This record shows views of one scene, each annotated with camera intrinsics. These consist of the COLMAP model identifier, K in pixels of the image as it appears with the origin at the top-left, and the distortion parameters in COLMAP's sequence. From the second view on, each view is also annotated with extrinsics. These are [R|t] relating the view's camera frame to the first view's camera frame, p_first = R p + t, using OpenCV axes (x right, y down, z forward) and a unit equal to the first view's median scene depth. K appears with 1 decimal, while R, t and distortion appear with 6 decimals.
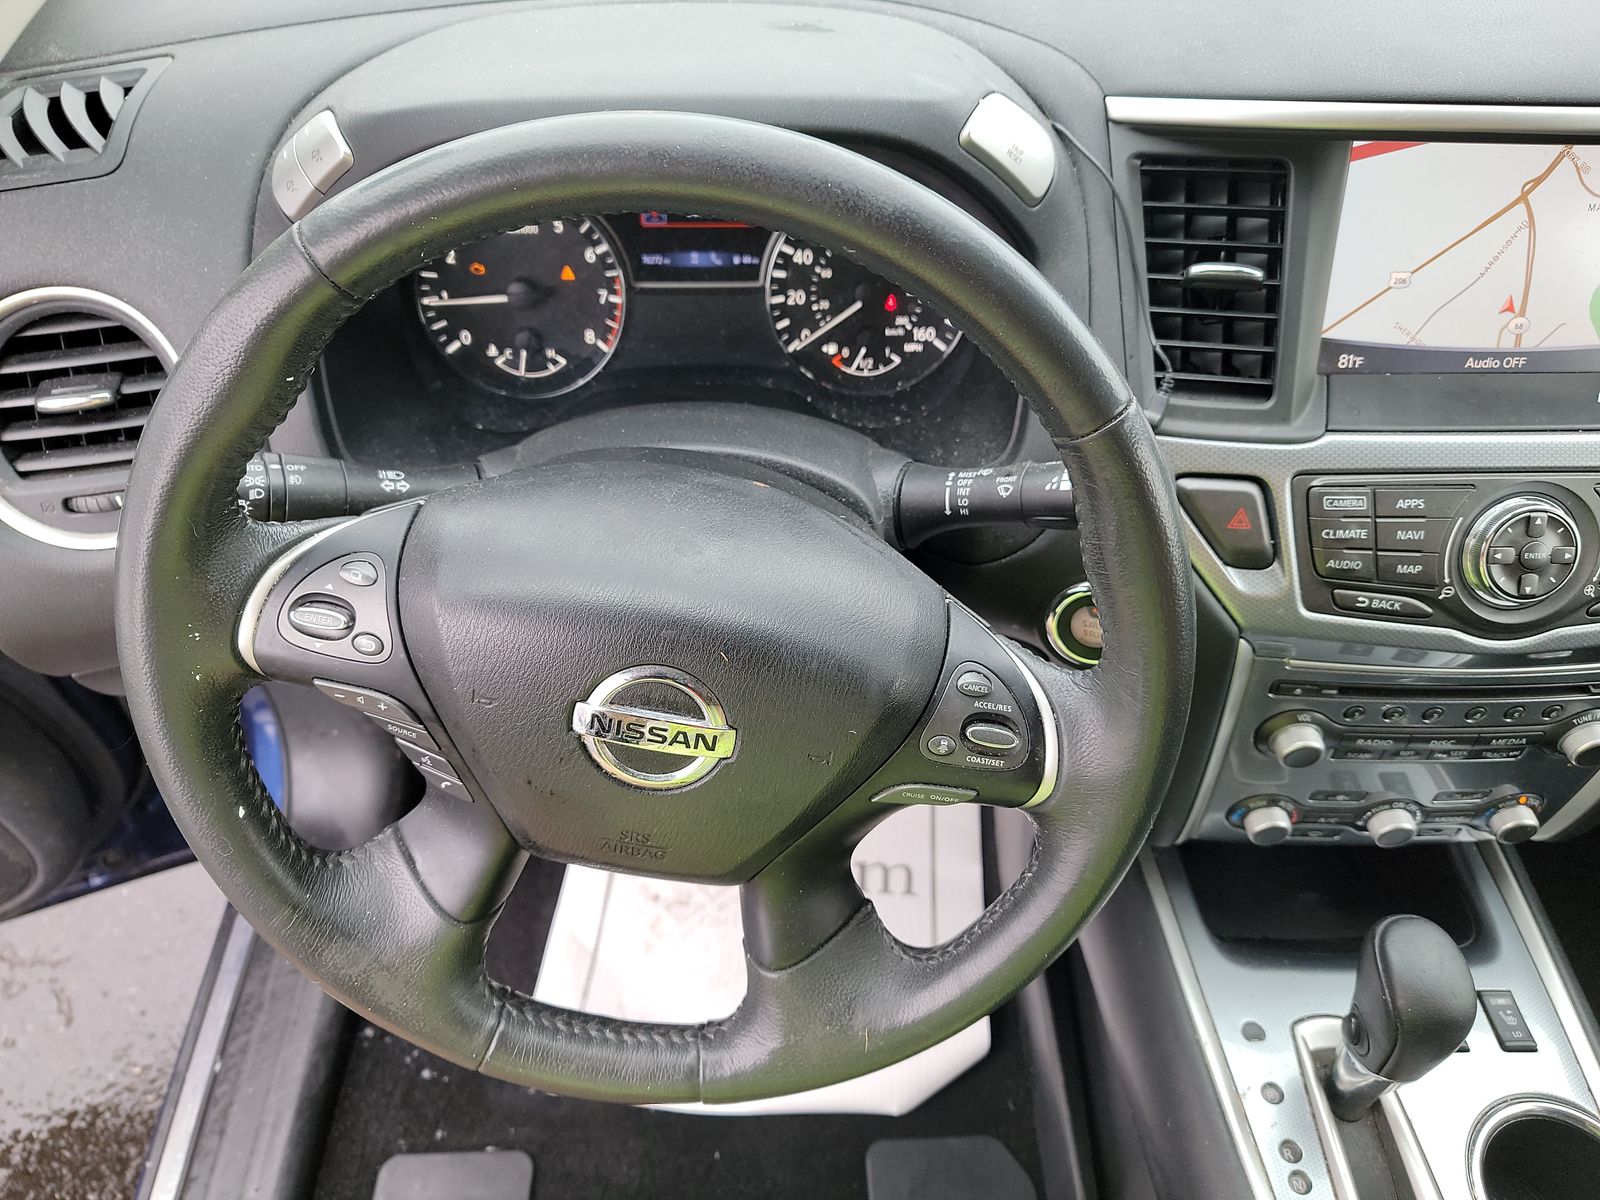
lens RADIAL K [[1144.0, 0, 804.6], [0, 1144.0, 594.2], [0, 0, 1]] dist [0.053869, -0.060111]
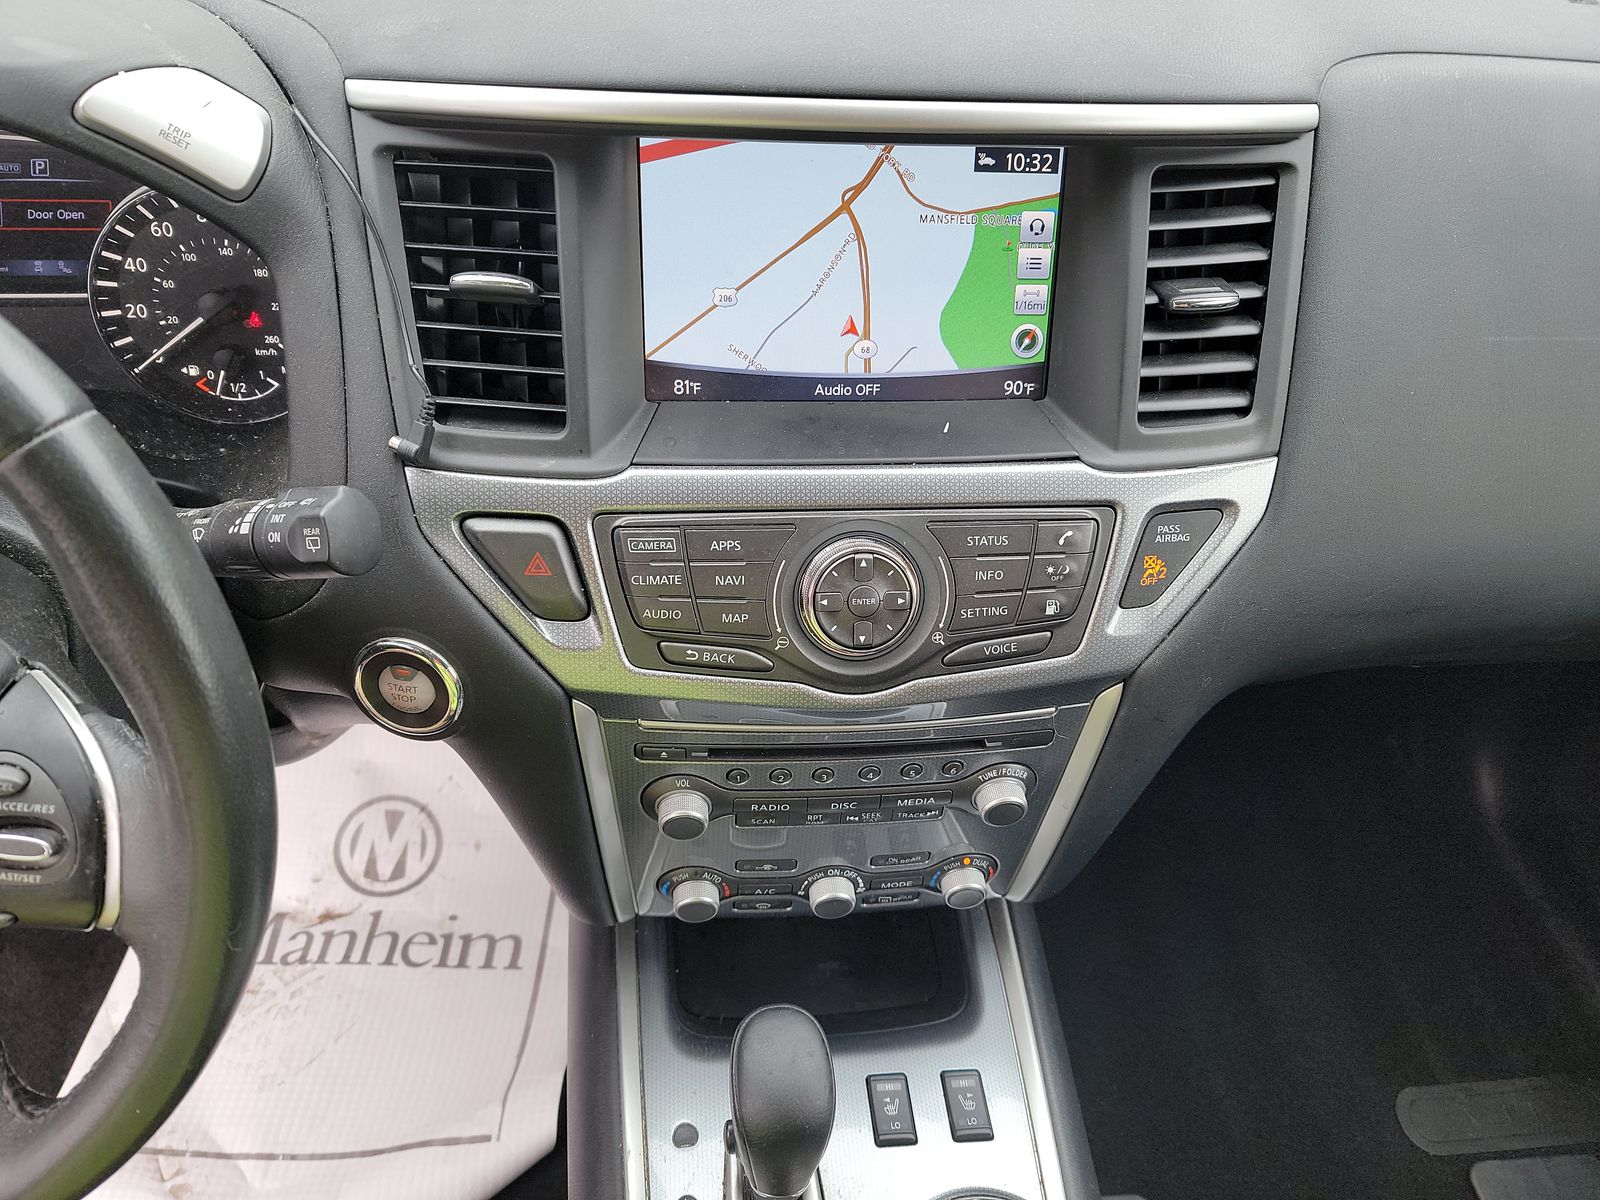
lens RADIAL K [[1144.0, 0, 800.8], [0, 1144.0, 596.1], [0, 0, 1]] dist [0.053869, -0.060111]
pose [[0.995783, -0.015094, 0.090492, 0.432203], [0.017624, 0.999474, -0.027219, -0.012158], [-0.090034, 0.028699, 0.995525, 0.098811]]
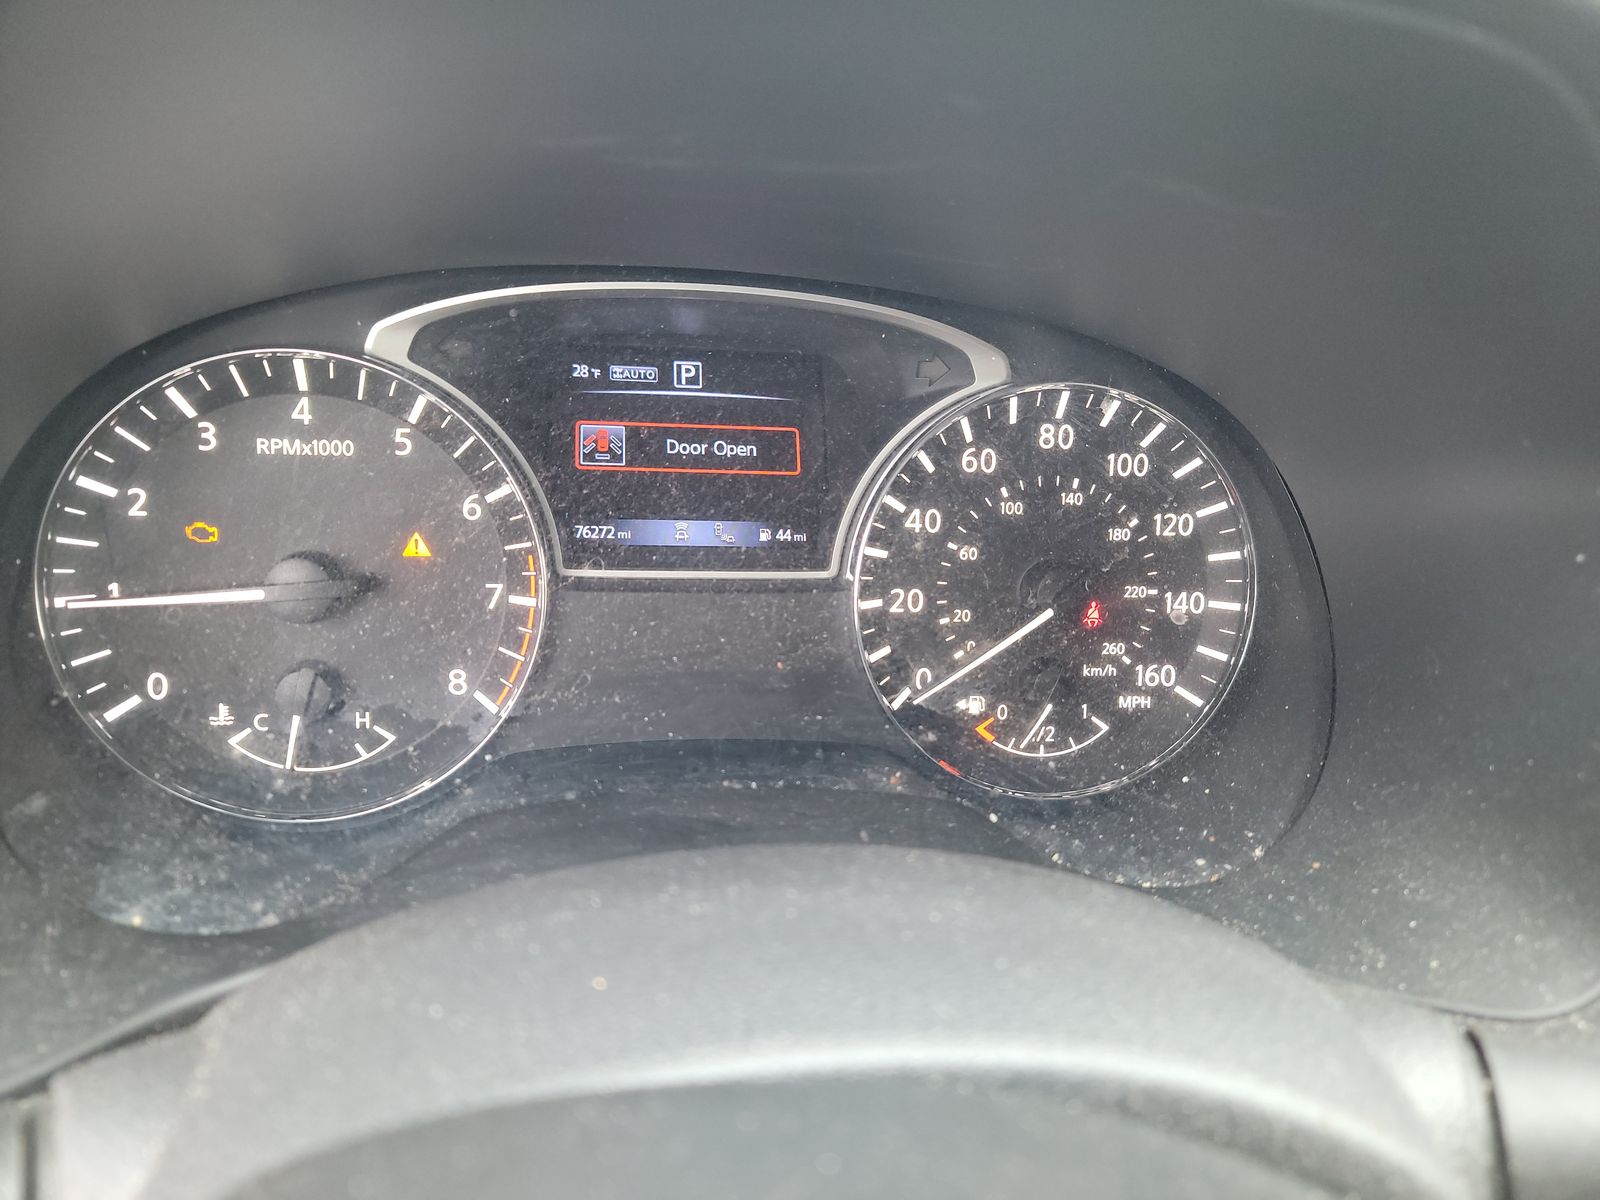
lens RADIAL K [[1144.0, 0, 810.5], [0, 1144.0, 598.9], [0, 0, 1]] dist [0.053869, -0.060111]
pose [[0.988971, 0.008109, 0.147890, -0.125493], [0.038009, 0.951166, -0.306330, -0.120200], [-0.143152, 0.308573, 0.940367, 0.586027]]
